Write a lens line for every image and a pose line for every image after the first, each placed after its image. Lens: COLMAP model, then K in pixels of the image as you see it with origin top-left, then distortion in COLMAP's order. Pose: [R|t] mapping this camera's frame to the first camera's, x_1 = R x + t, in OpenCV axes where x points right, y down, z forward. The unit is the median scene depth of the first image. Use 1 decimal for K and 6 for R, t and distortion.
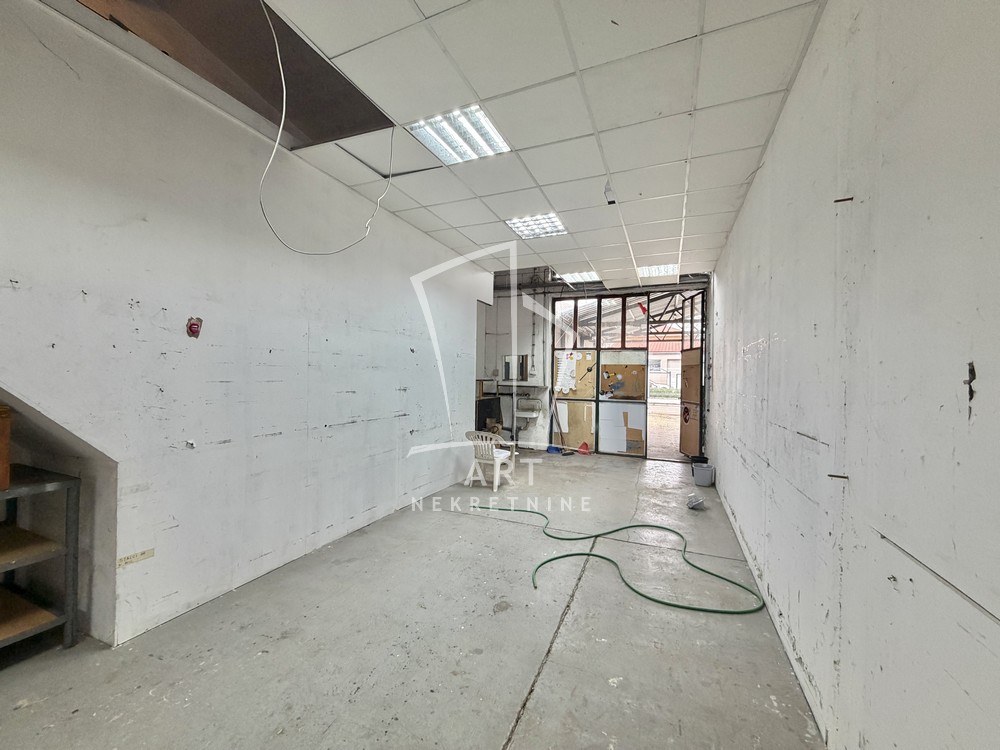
lens RADIAL K [[399.5, 0, 494.5], [0, 399.5, 374.9], [0, 0, 1]] dist [0.000081, -0.000026]
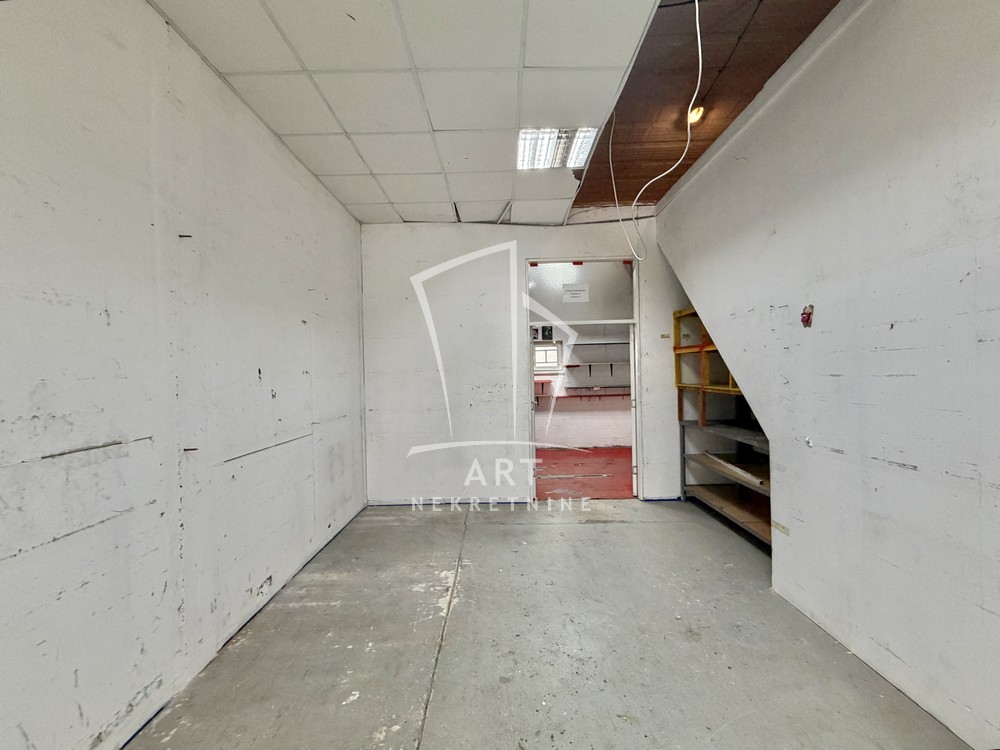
lens RADIAL K [[399.5, 0, 492.3], [0, 399.5, 369.4], [0, 0, 1]] dist [0.000081, -0.000026]
pose [[-0.920950, 0.004191, -0.389659, 0.283801], [0.012702, 0.999734, -0.019269, 0.012490], [0.389475, -0.022695, -0.920758, 1.573889]]
